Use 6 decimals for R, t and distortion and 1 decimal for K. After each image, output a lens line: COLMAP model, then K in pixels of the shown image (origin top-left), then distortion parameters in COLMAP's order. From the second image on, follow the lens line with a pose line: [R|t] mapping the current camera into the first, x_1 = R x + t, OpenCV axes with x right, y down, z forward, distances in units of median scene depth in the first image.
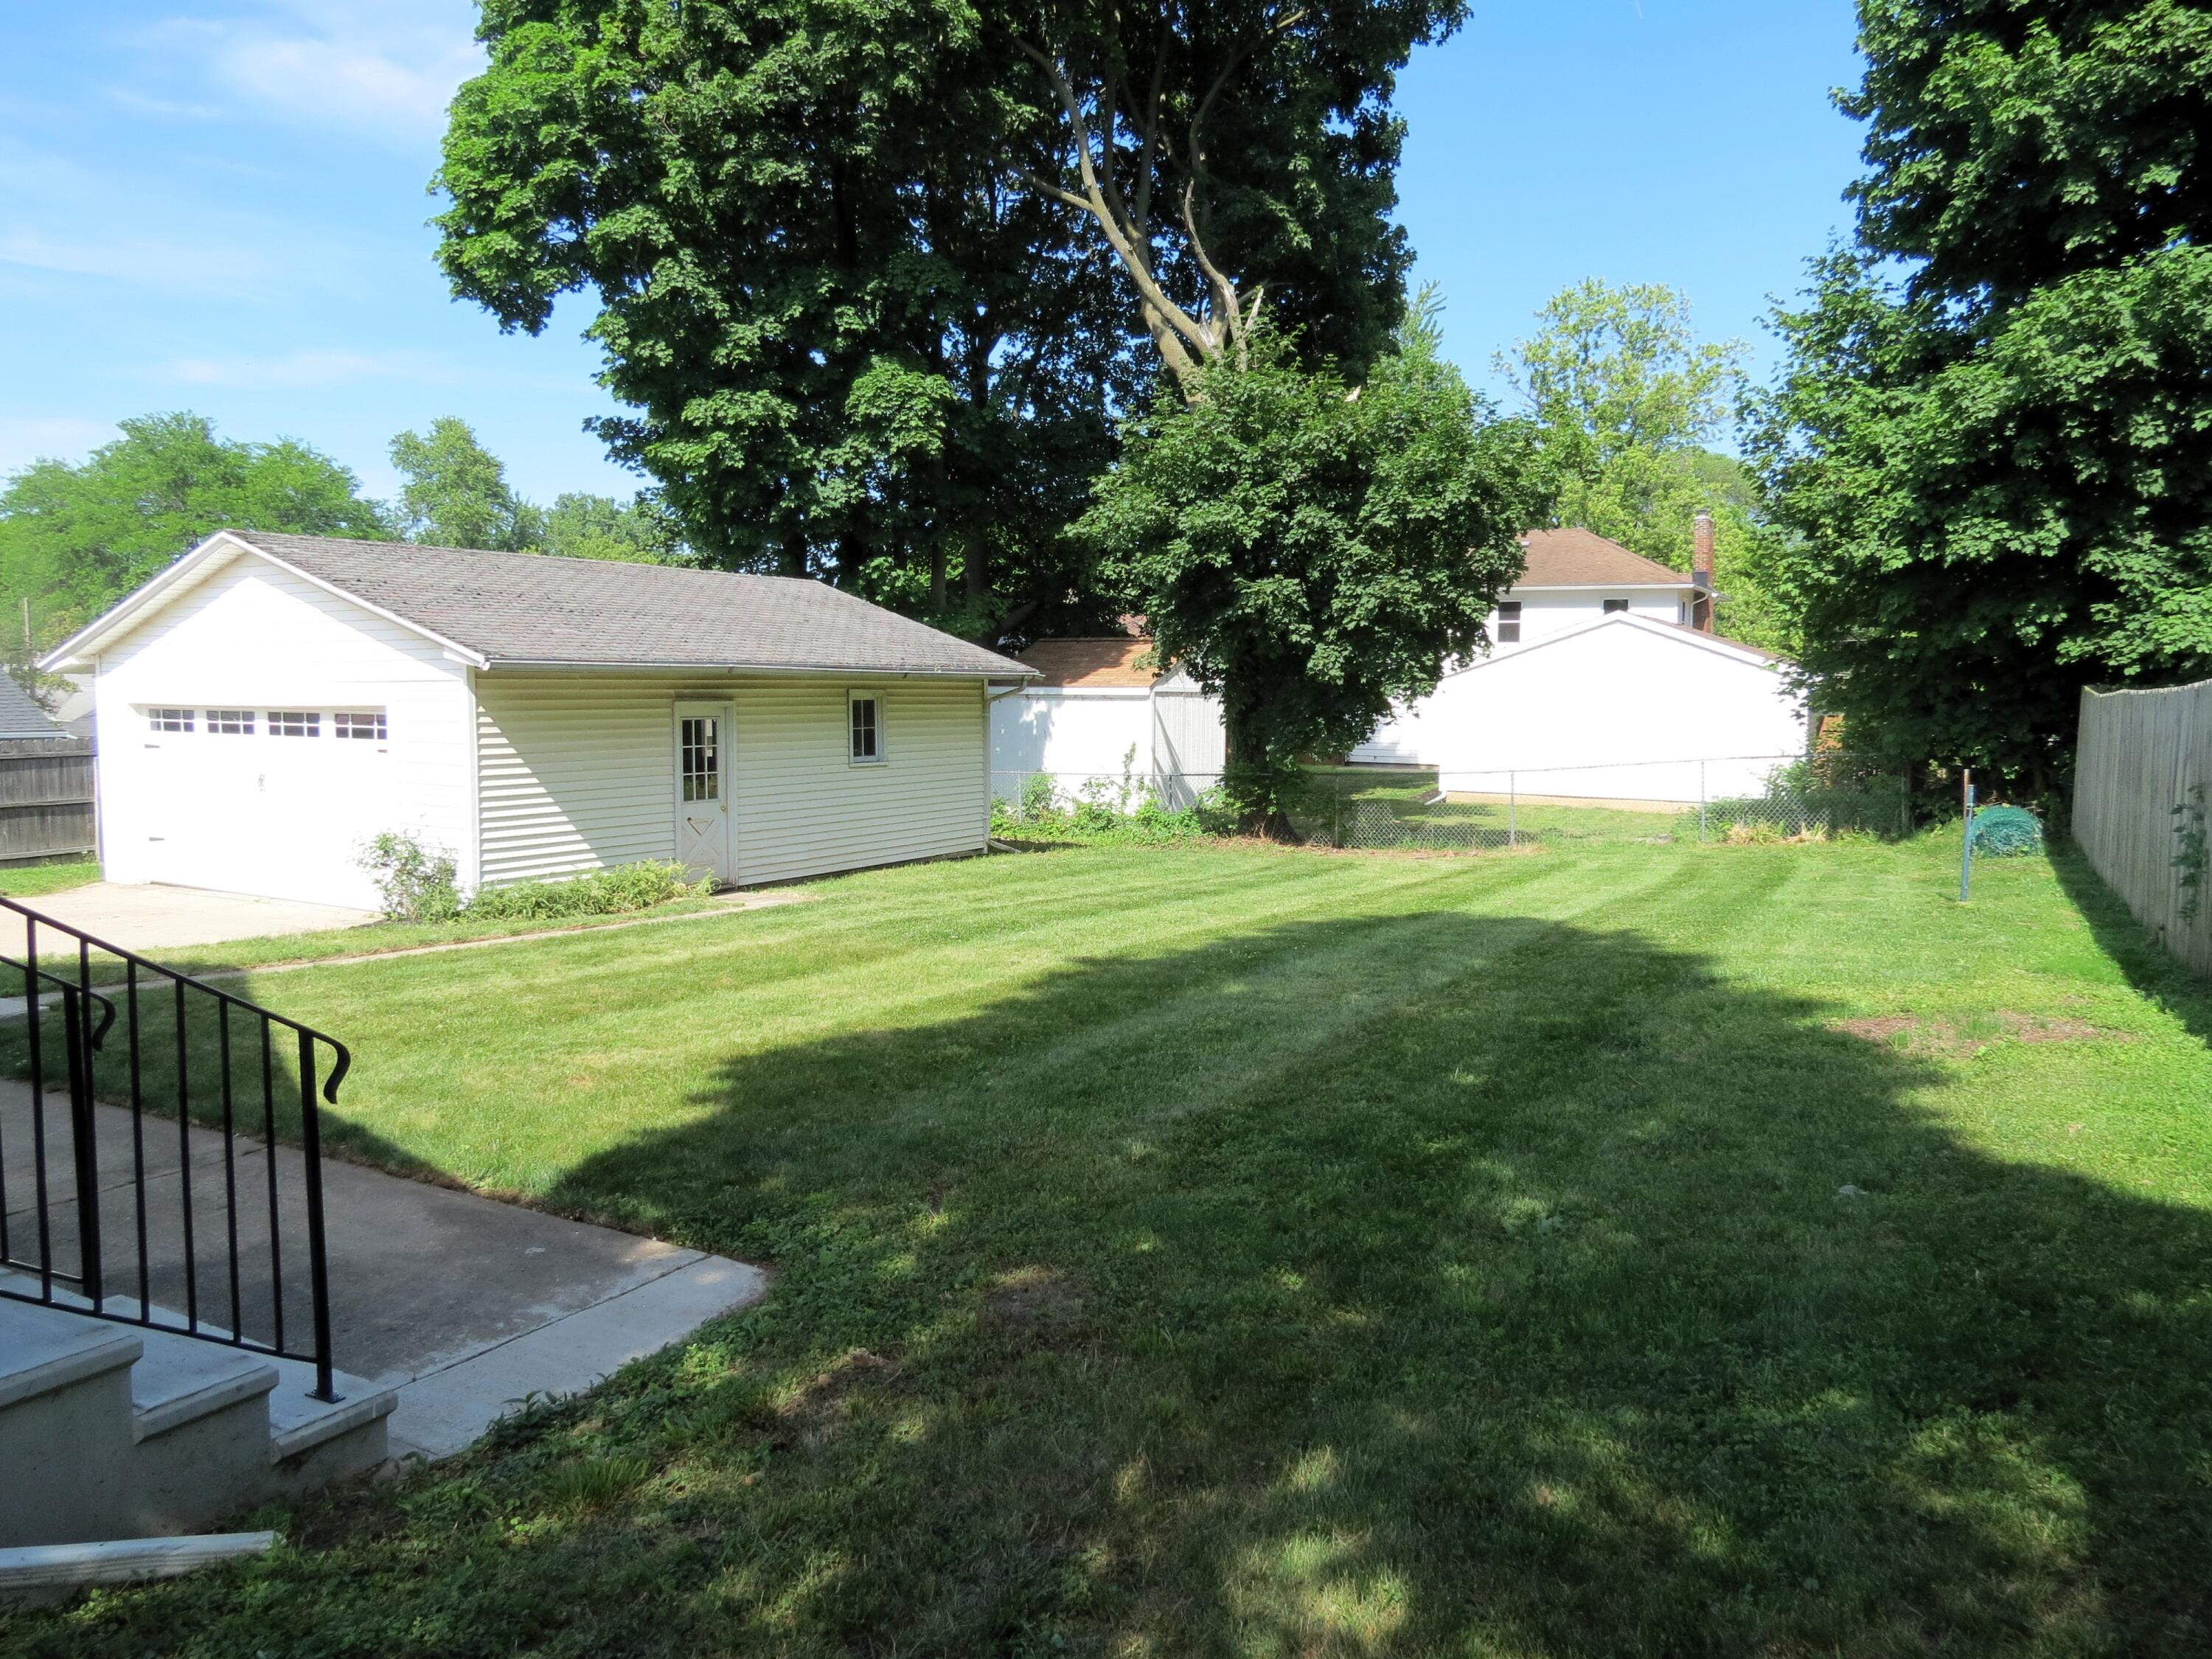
lens RADIAL K [[1628.9, 0, 1111.8], [0, 1628.9, 822.0], [0, 0, 1]] dist [-0.041583, 0.058573]
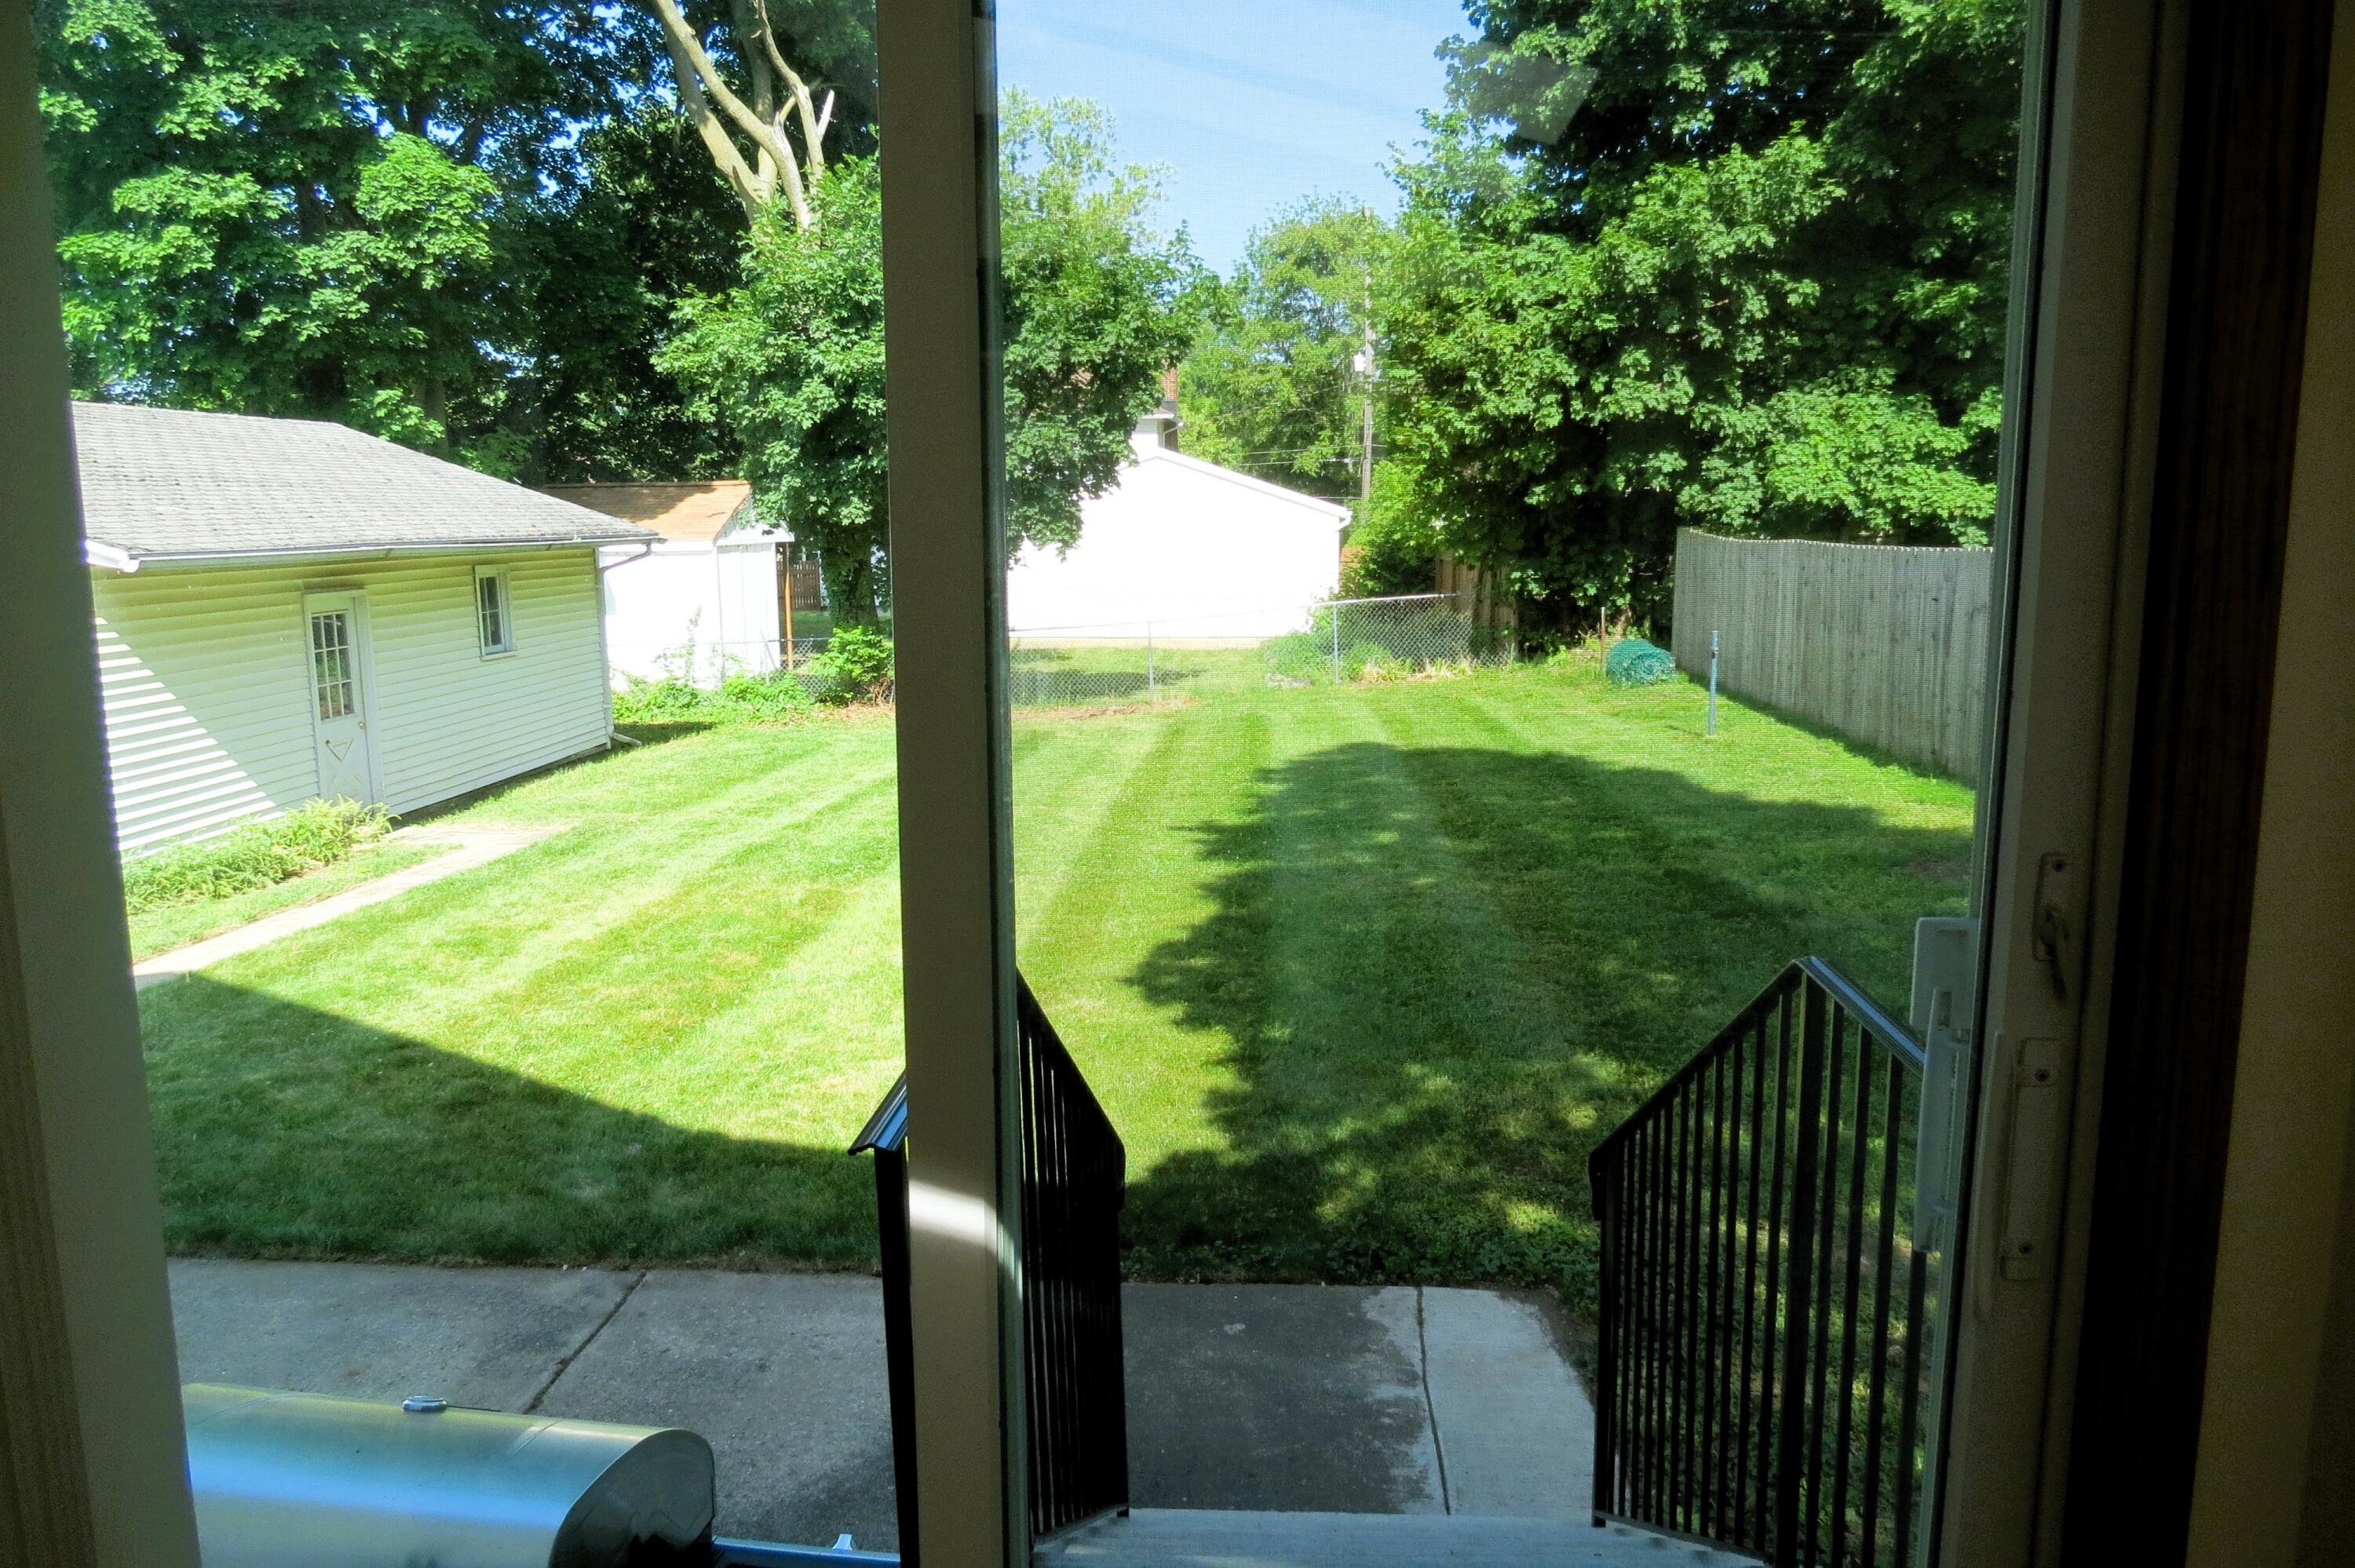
lens RADIAL K [[1717.5, 0, 1177.5], [0, 1717.5, 784.0], [0, 0, 1]] dist [0.007643, -0.035731]
pose [[0.897620, -0.088060, 0.431884, -0.215717], [0.054049, 0.994435, 0.090429, -0.029727], [-0.437444, -0.057828, 0.897384, 0.062753]]
